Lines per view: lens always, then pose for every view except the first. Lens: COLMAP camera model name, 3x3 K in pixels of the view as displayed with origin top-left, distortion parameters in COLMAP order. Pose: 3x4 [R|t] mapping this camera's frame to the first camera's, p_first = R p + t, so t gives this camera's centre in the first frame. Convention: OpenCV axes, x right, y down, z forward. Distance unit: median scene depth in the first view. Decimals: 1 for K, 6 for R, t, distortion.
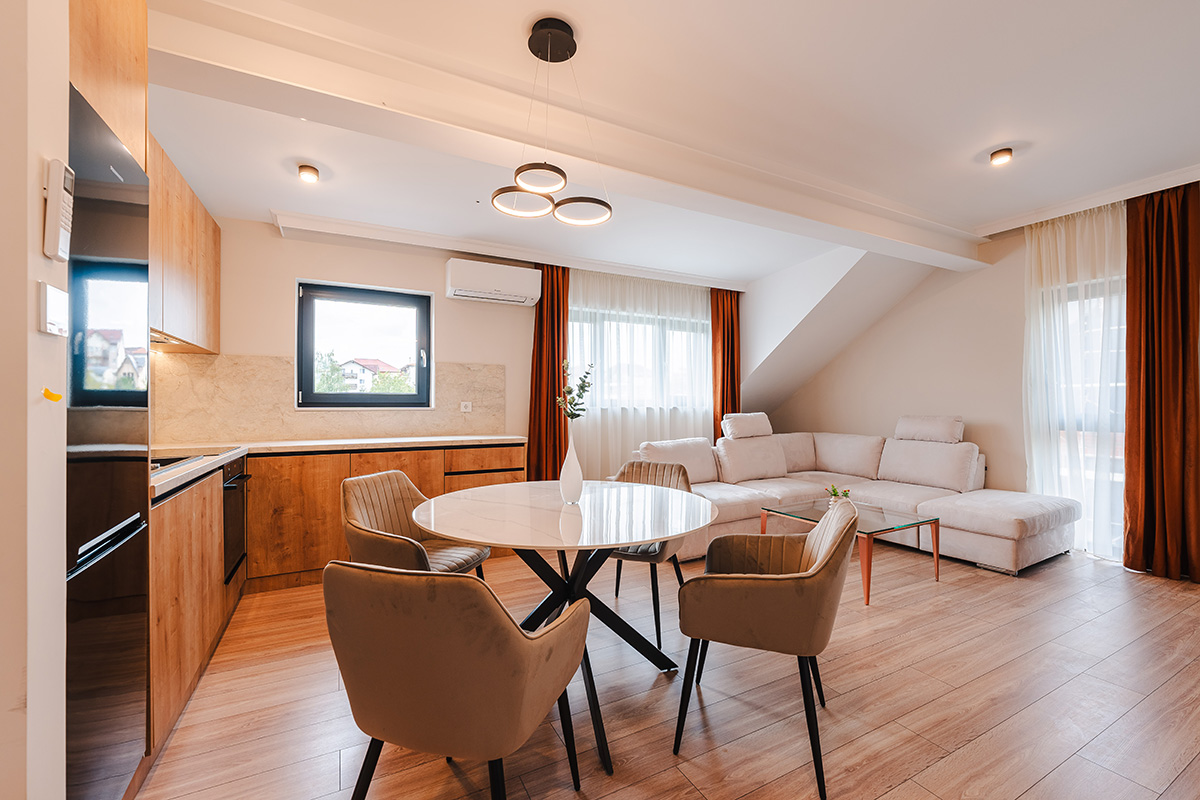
lens RADIAL K [[480.9, 0, 600.0], [0, 480.9, 400.0], [0, 0, 1]] dist [-0.000234, -0.000311]
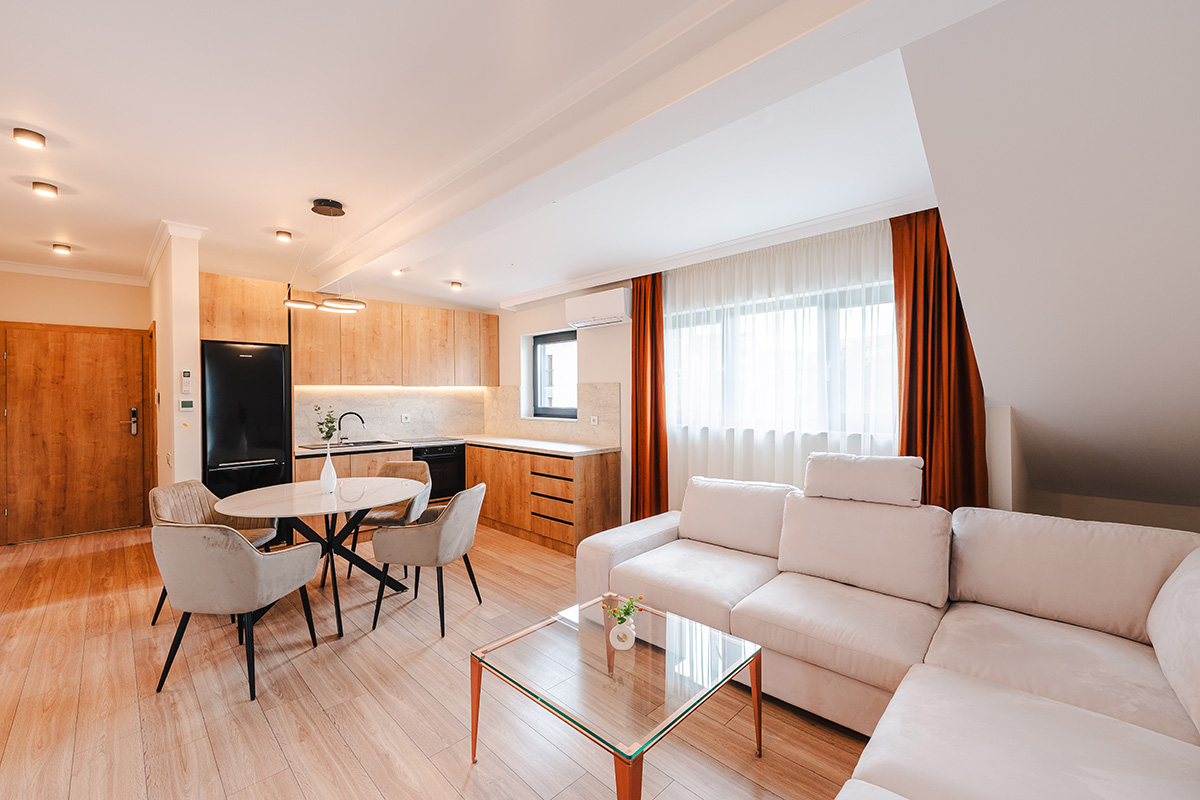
lens RADIAL K [[480.9, 0, 600.0], [0, 480.9, 400.0], [0, 0, 1]] dist [-0.000234, -0.000311]
pose [[0.307204, 0.006833, -0.951619, 0.883635], [0.014231, 0.999829, 0.011774, -0.051950], [0.951537, -0.017160, 0.307055, 0.697176]]
